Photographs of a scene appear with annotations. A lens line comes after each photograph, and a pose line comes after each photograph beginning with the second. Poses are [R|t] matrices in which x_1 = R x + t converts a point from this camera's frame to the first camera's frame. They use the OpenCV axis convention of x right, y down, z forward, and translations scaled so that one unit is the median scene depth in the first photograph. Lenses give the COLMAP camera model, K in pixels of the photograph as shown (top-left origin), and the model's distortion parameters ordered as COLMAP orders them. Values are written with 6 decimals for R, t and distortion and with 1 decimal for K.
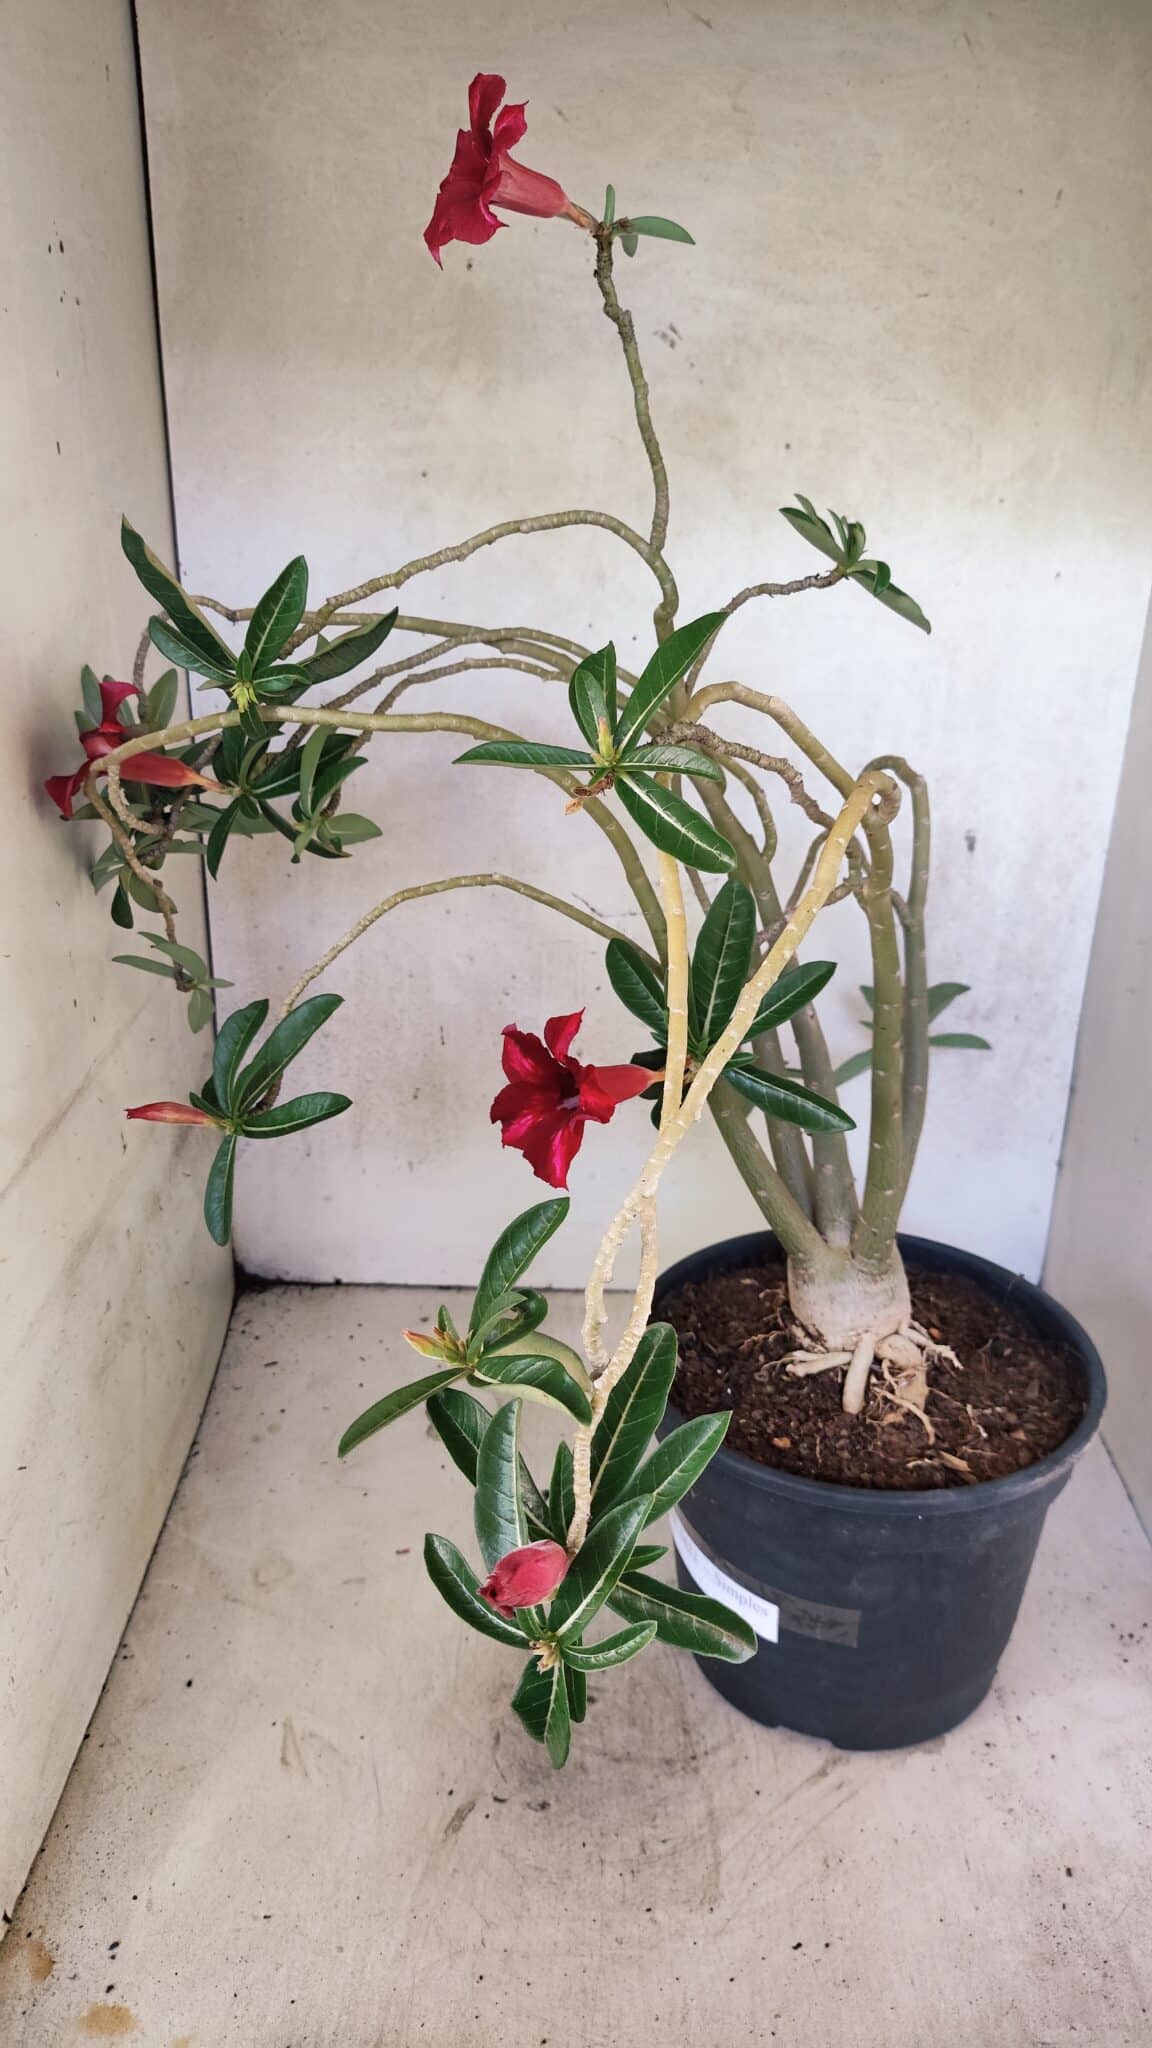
lens RADIAL K [[1608.6, 0, 591.1], [0, 1608.6, 1025.8], [0, 0, 1]] dist [0.063934, -0.097032]
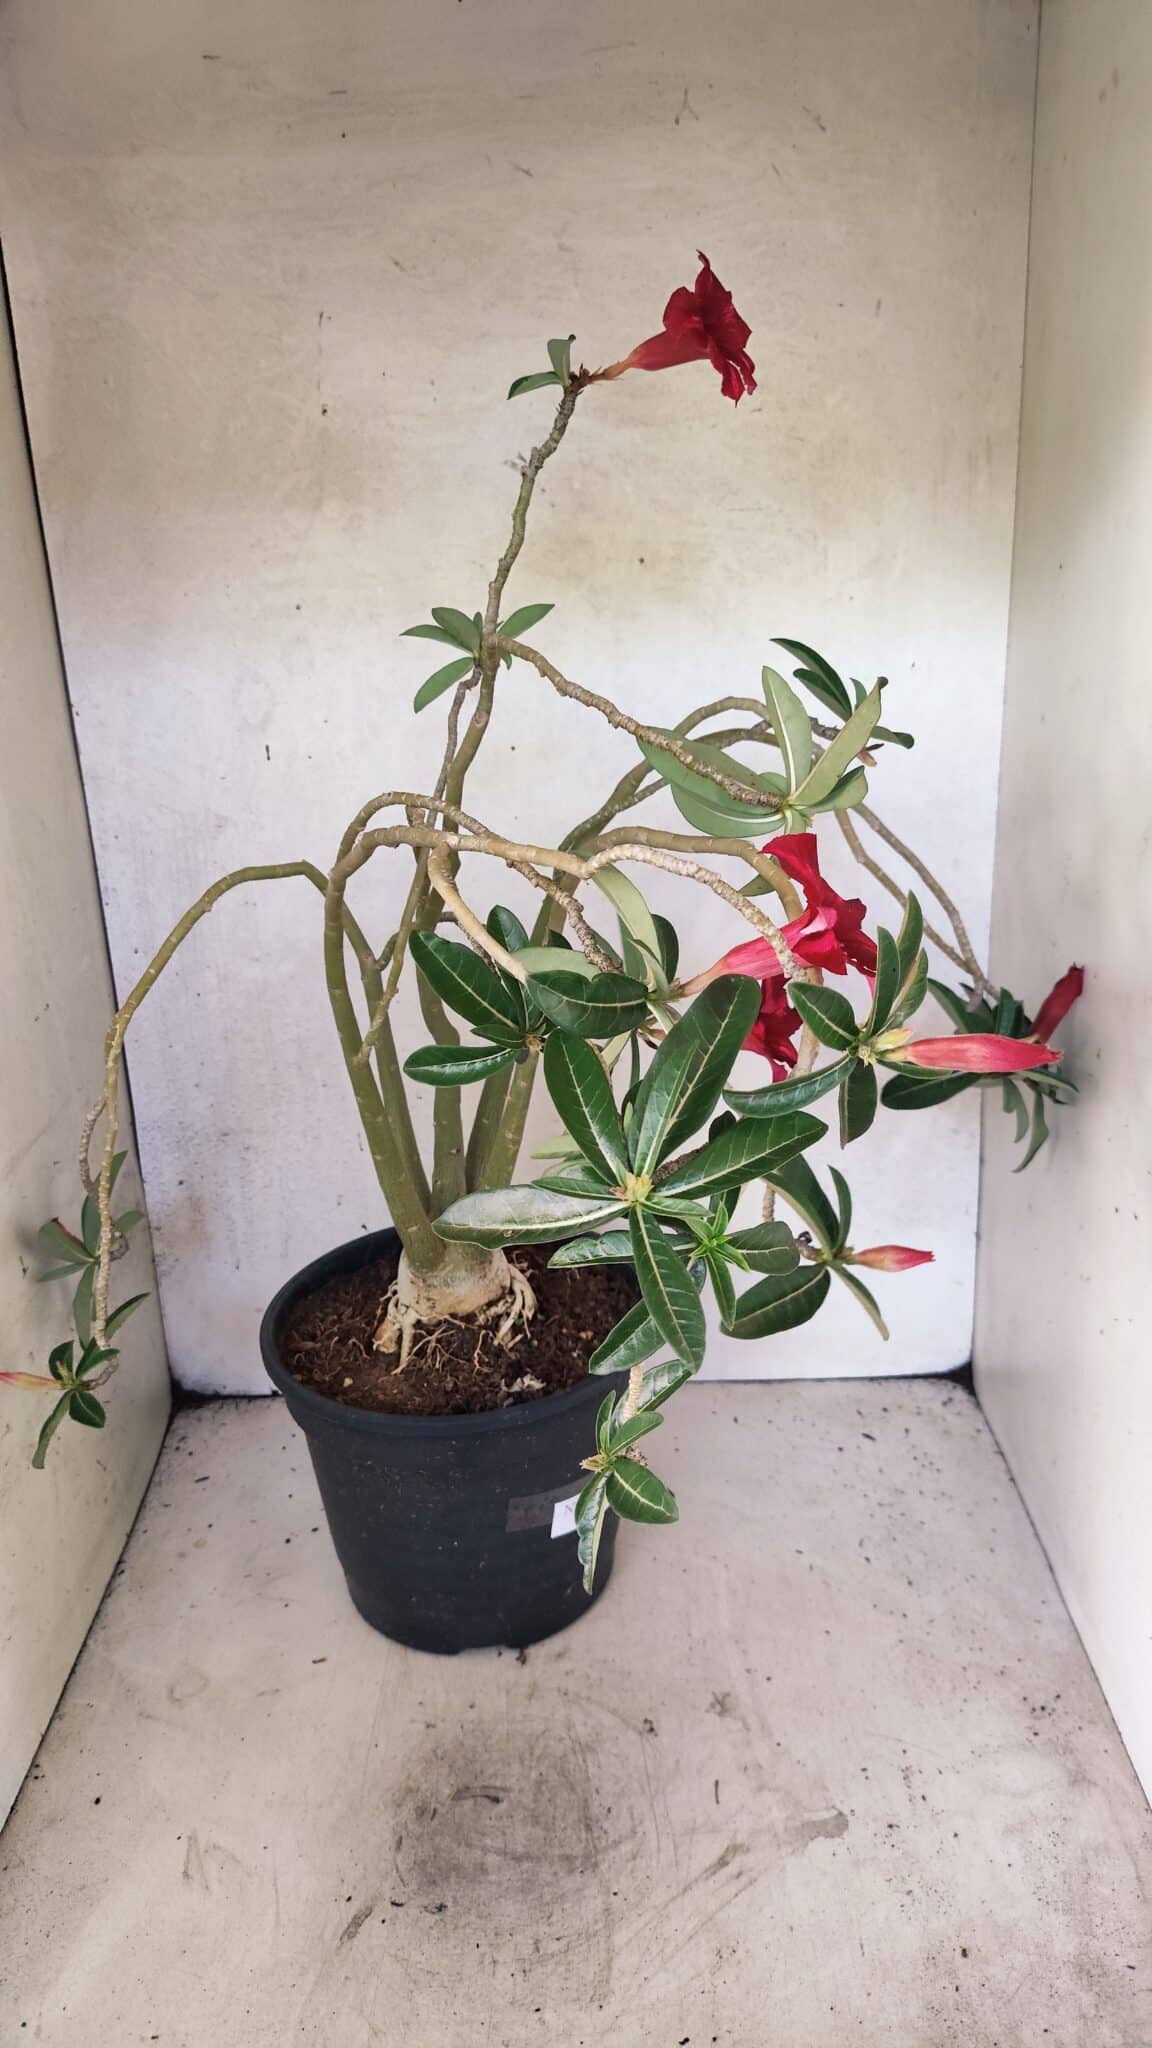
lens RADIAL K [[1608.6, 0, 594.5], [0, 1608.6, 1033.8], [0, 0, 1]] dist [0.063934, -0.097032]
pose [[0.997928, -0.058934, -0.025833, 0.105858], [0.057385, 0.996720, -0.057070, 0.004784], [0.029112, 0.055469, 0.998036, -0.022561]]
